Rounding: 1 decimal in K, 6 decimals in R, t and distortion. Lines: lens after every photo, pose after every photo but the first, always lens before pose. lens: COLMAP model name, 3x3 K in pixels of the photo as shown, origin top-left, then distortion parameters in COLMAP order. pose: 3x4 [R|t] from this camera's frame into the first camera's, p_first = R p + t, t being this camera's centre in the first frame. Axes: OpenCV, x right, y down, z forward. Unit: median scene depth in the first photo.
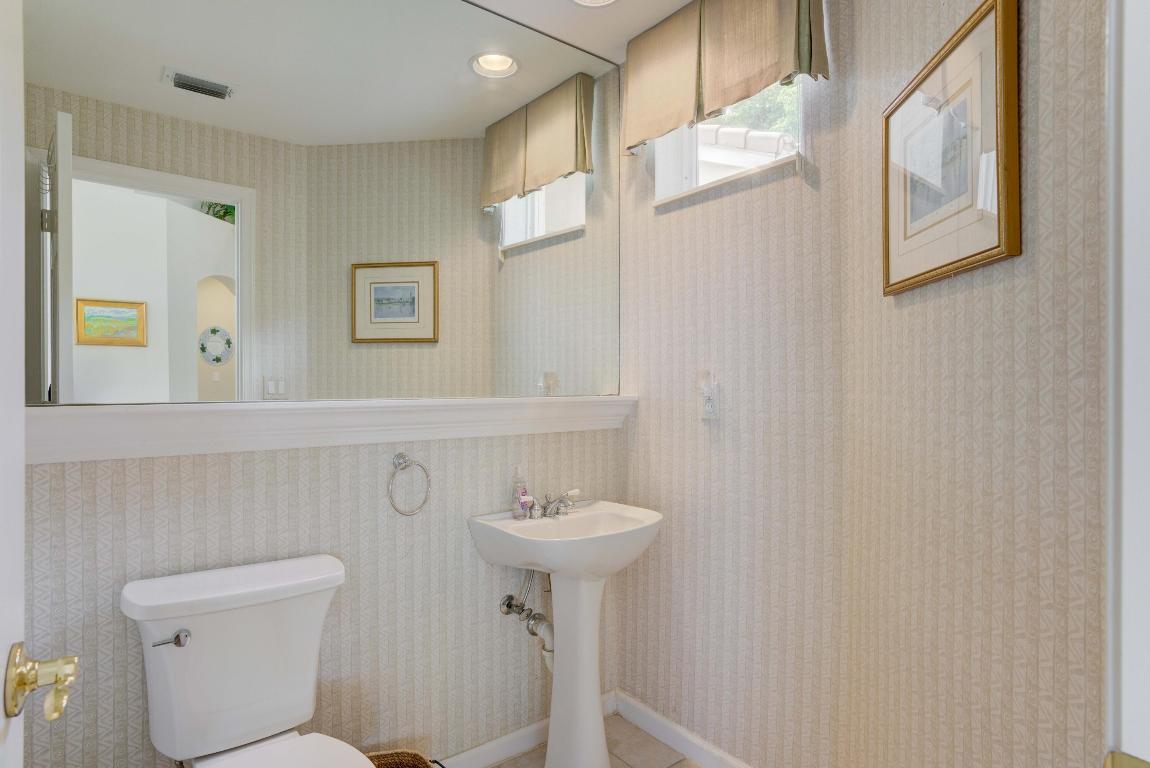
lens RADIAL K [[615.3, 0, 575.0], [0, 615.3, 384.0], [0, 0, 1]] dist [-0.004999, -0.000724]
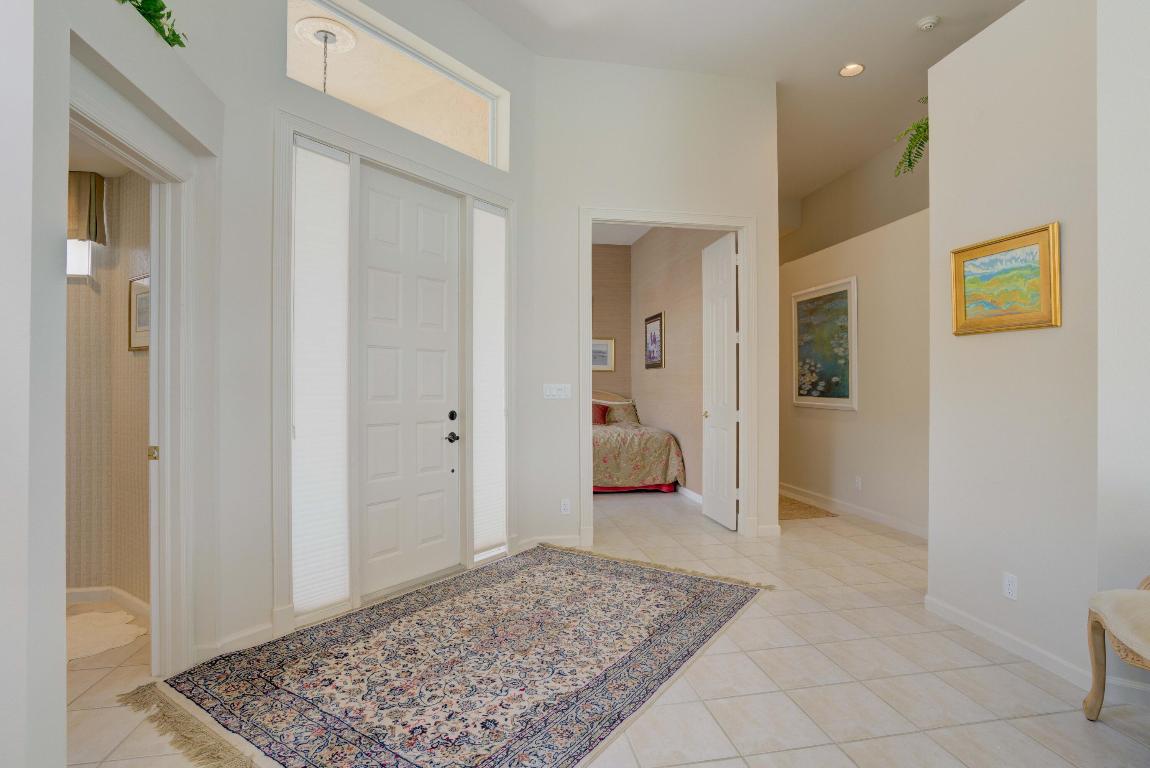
lens RADIAL K [[549.9, 0, 575.0], [0, 549.9, 384.0], [0, 0, 1]] dist [-0.033860, 0.000470]
pose [[0.458189, 0.002207, 0.888852, -0.501788], [0.003561, 0.999984, -0.004319, 0.005611], [-0.888848, 0.005145, 0.458174, -1.330006]]
